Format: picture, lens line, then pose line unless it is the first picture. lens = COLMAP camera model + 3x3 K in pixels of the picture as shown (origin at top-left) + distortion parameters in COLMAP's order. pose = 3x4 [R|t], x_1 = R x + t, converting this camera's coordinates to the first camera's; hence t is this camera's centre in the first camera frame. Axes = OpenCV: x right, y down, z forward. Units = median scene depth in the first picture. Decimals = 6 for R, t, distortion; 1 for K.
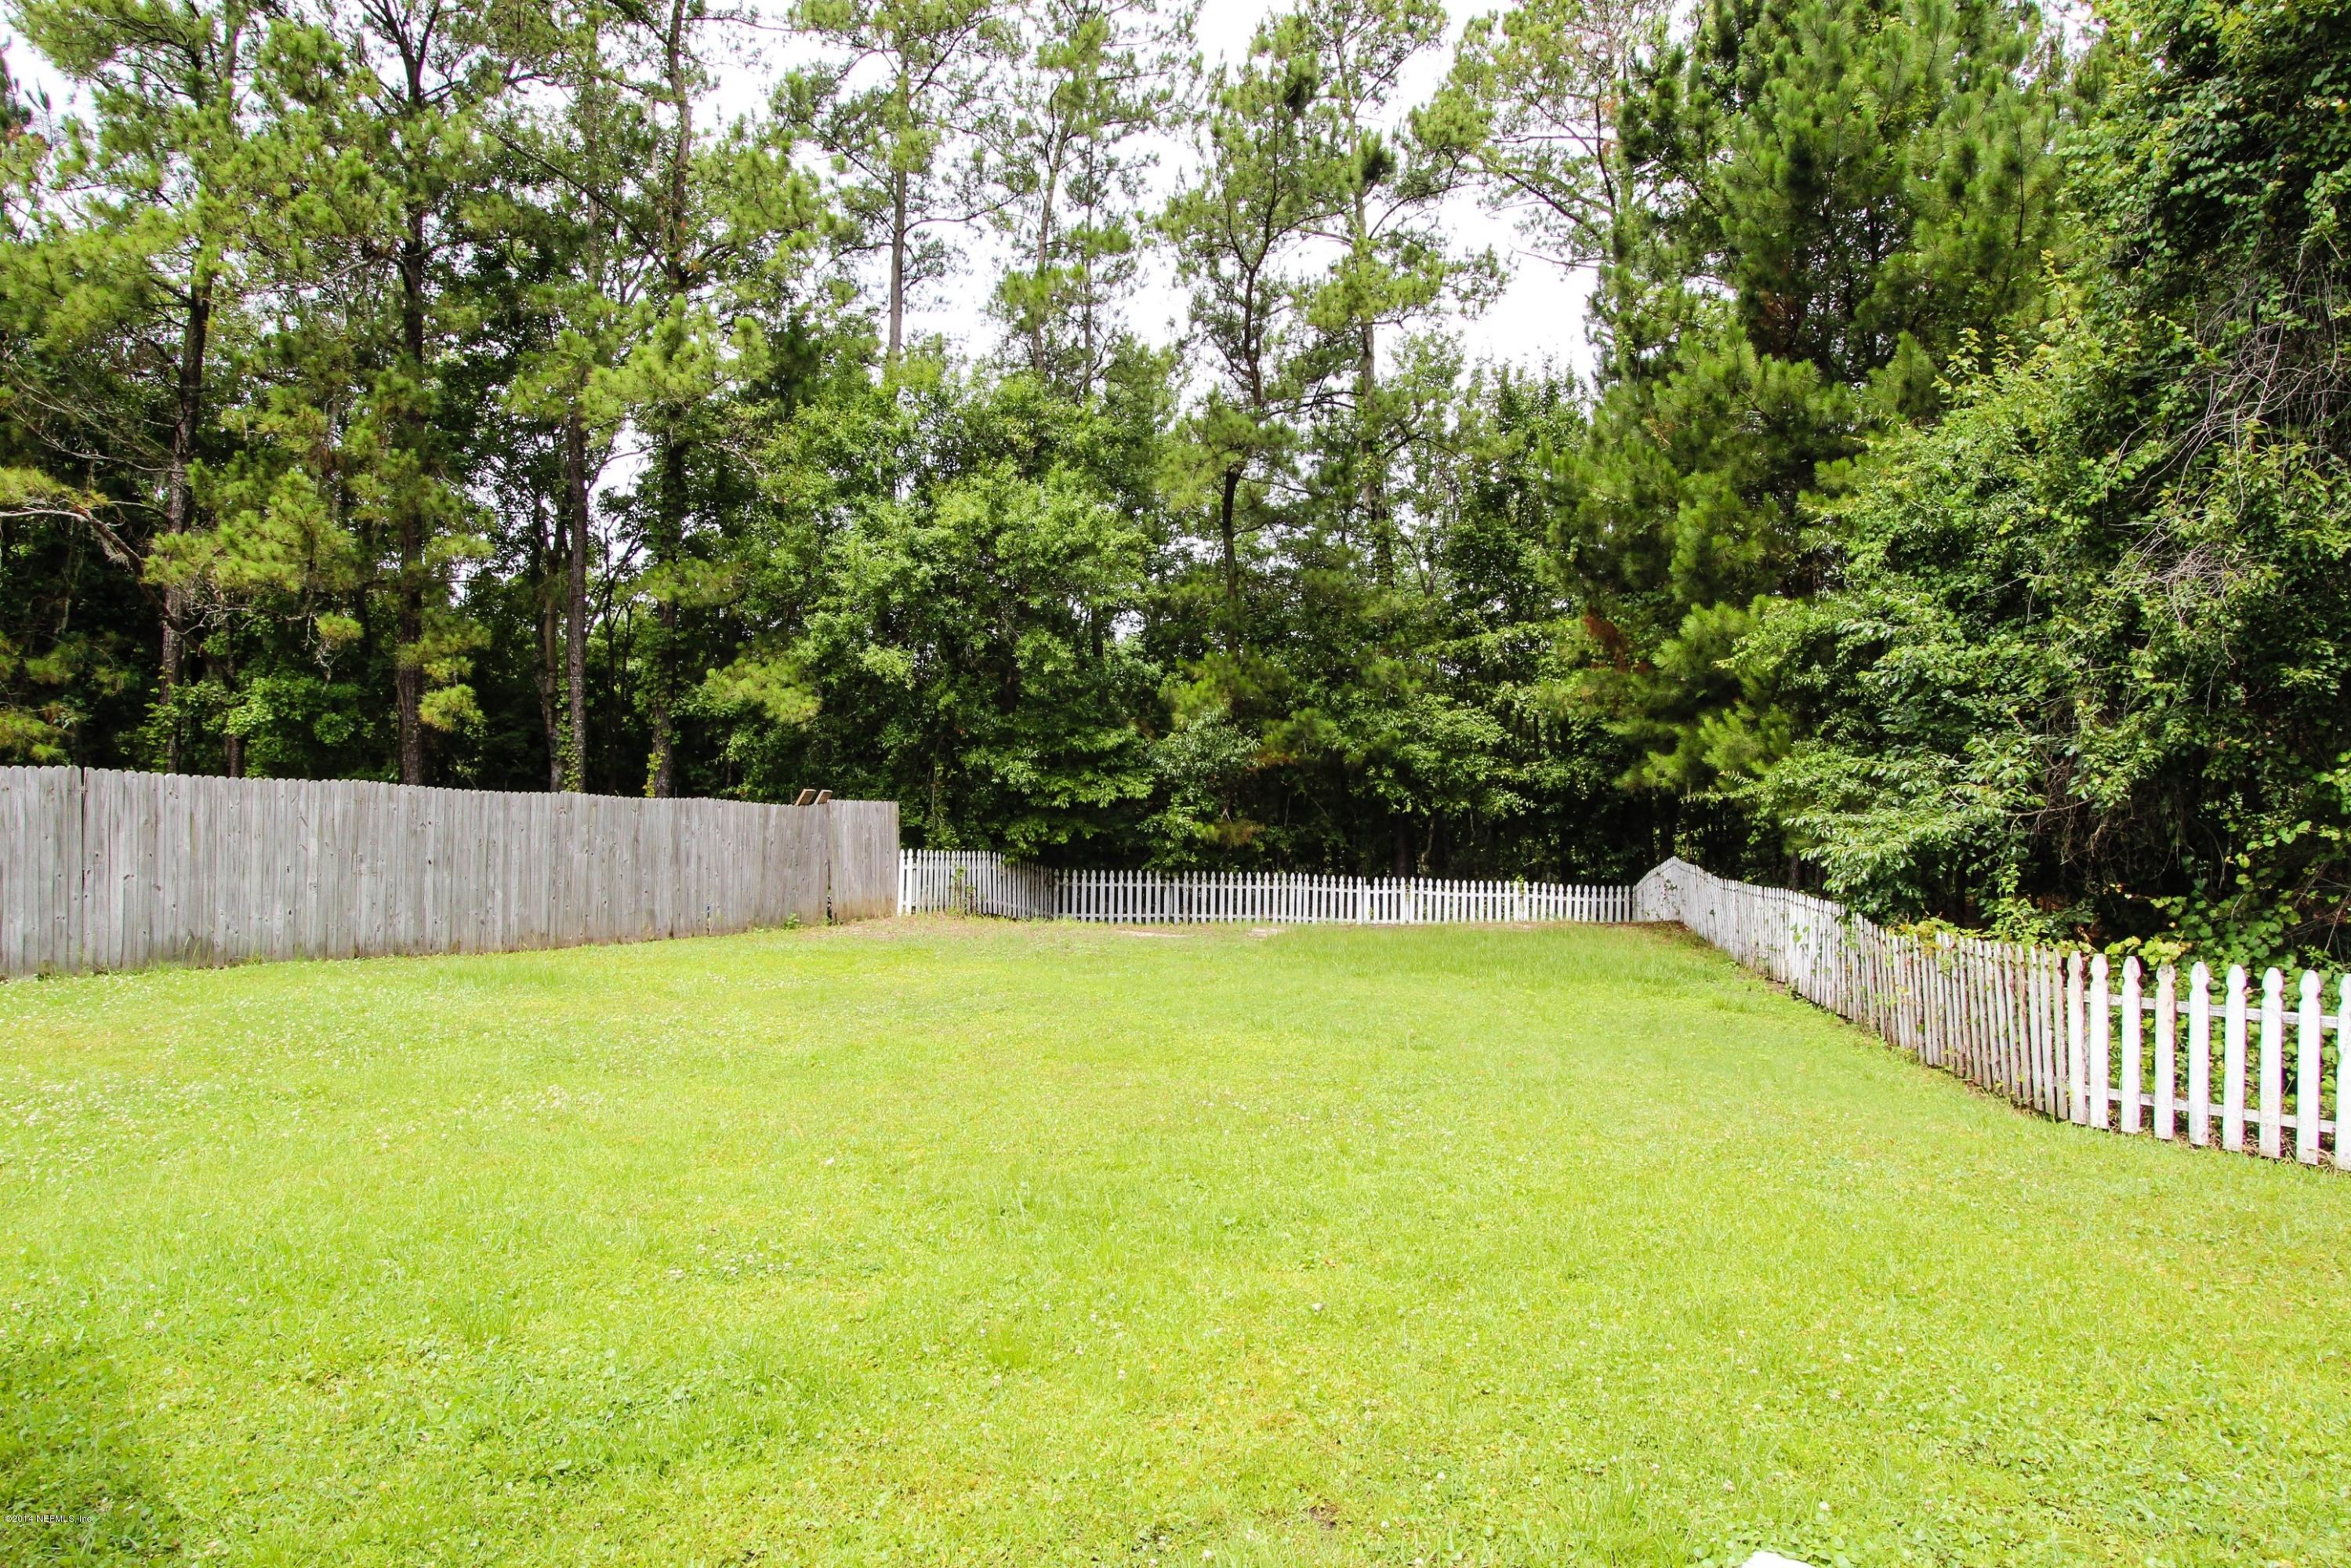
lens RADIAL K [[1385.7, 0, 1184.8], [0, 1385.7, 775.1], [0, 0, 1]] dist [-0.015500, 0.009068]
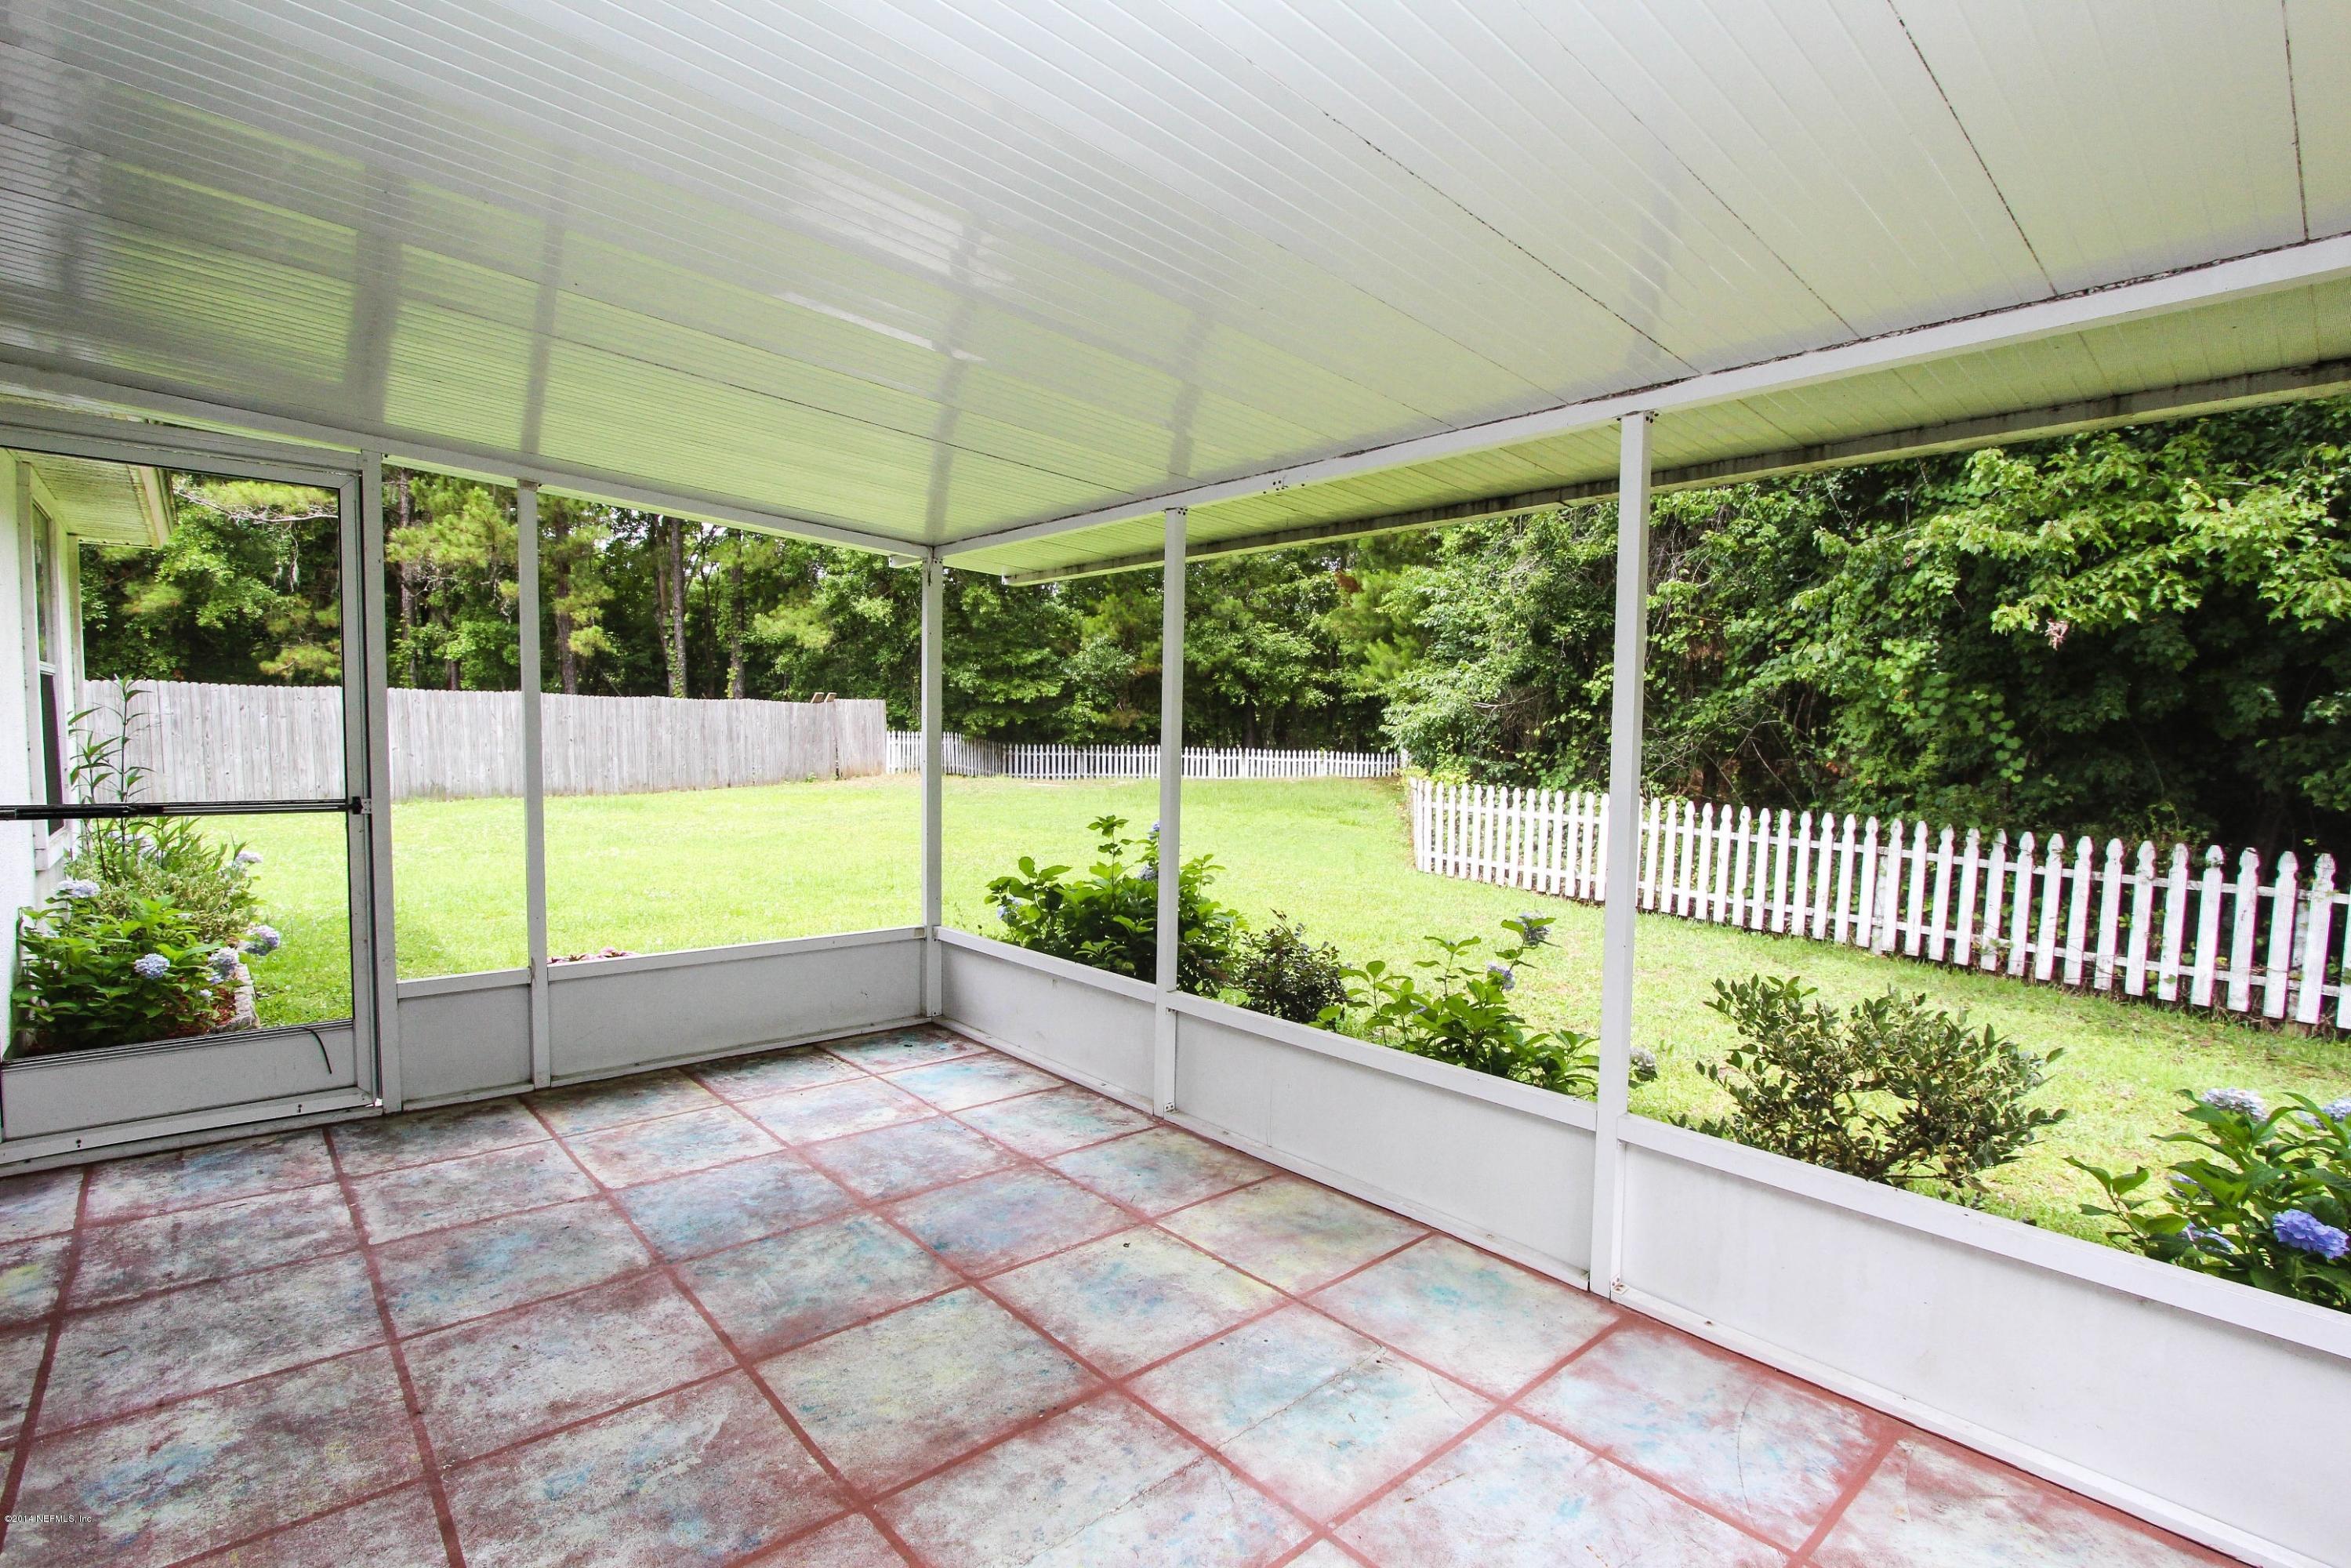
lens RADIAL K [[1092.8, 0, 1183.2], [0, 1092.8, 771.9], [0, 0, 1]] dist [-0.009648, -0.002271]
pose [[0.999818, -0.005871, -0.018140, 0.138939], [0.007490, 0.995866, 0.090527, -0.008041], [0.017534, -0.090646, 0.995729, -0.192760]]
